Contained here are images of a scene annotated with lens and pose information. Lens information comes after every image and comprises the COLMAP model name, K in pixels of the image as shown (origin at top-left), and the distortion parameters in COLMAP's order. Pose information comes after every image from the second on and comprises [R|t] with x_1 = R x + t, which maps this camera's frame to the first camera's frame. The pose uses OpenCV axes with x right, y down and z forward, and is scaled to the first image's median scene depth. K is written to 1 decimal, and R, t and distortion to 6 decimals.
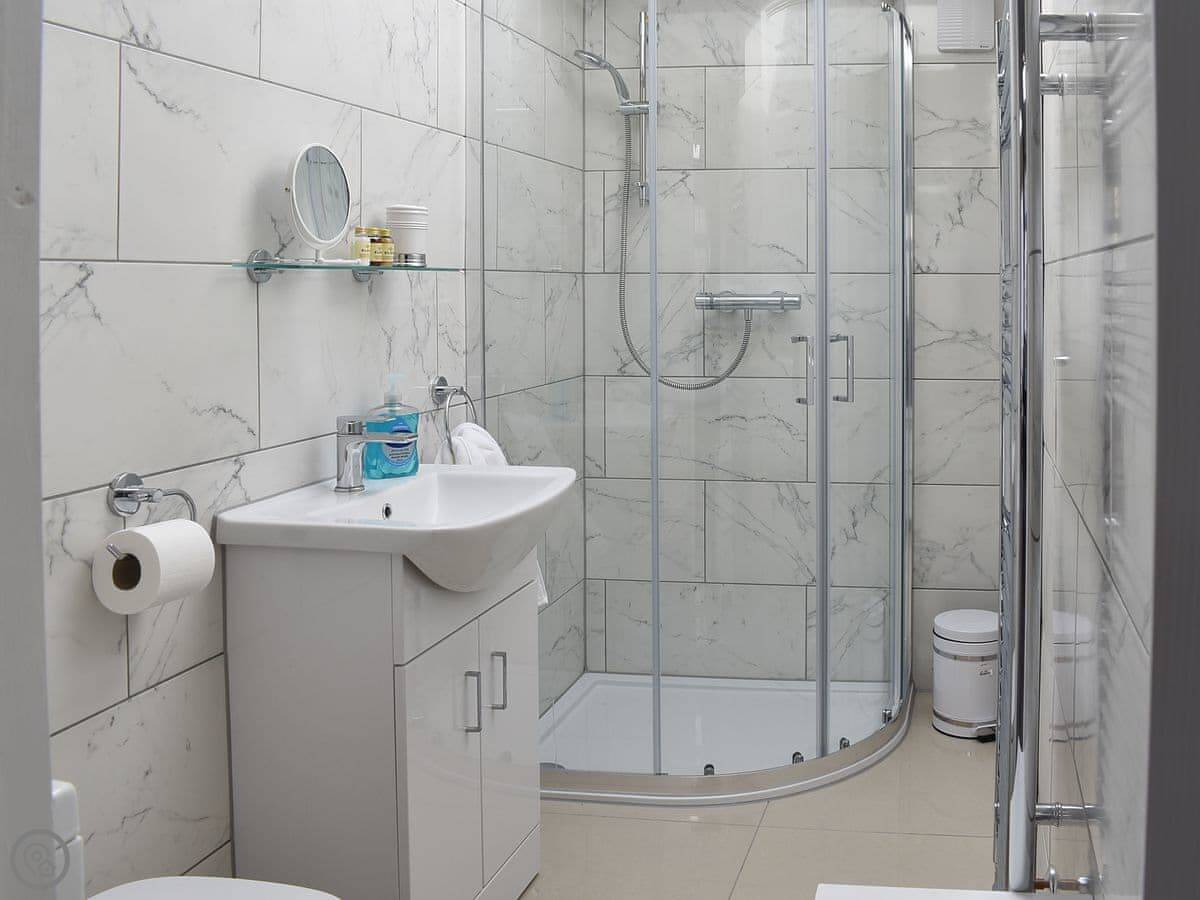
lens RADIAL K [[2620.2, 0, 600.0], [0, 2620.2, 450.0], [0, 0, 1]] dist [-0.053293, -0.020737]
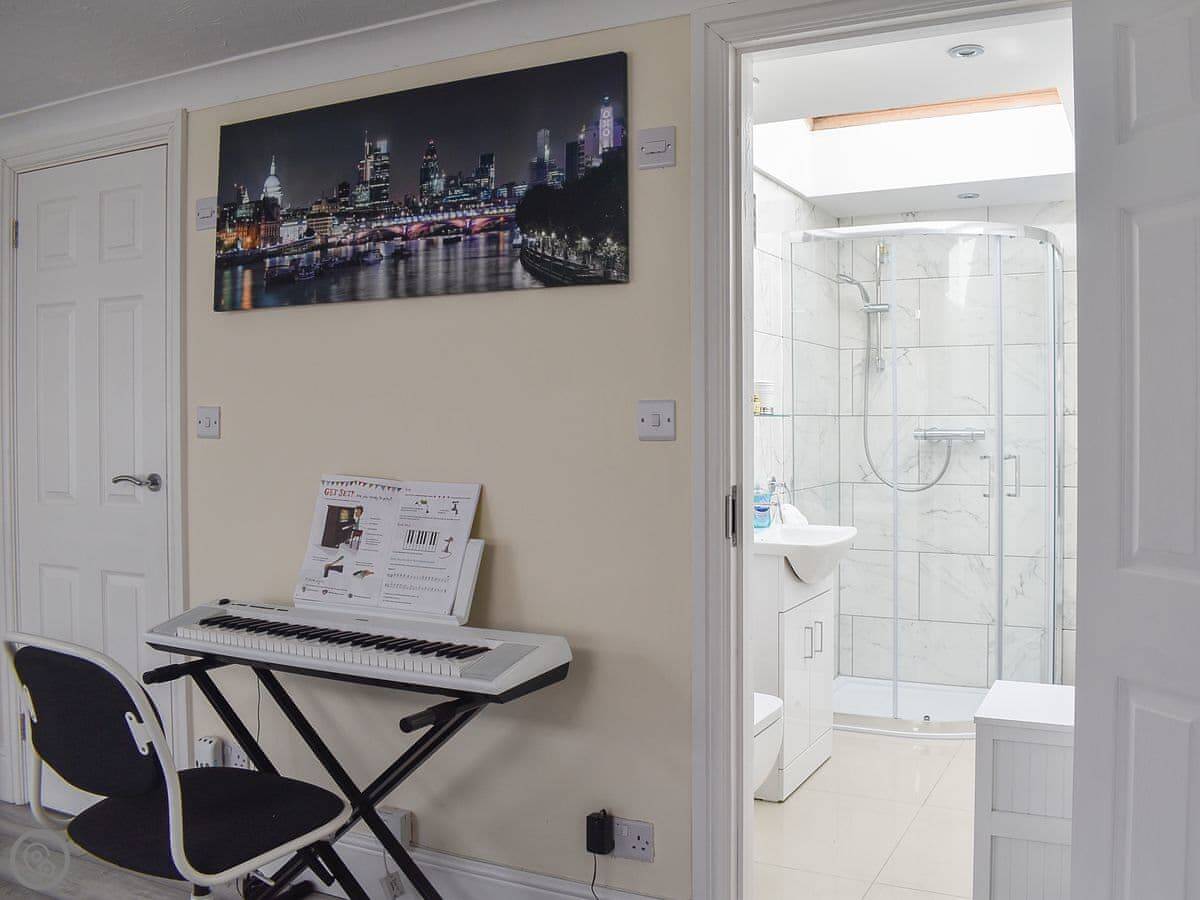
lens RADIAL K [[1069.1, 0, 654.4], [0, 1069.1, 446.1], [0, 0, 1]] dist [-0.088063, 0.008365]
pose [[0.973953, 0.003134, -0.226727, 0.029820], [-0.012767, 0.999076, -0.041031, -0.022612], [0.226389, 0.042857, 0.973094, 0.366051]]
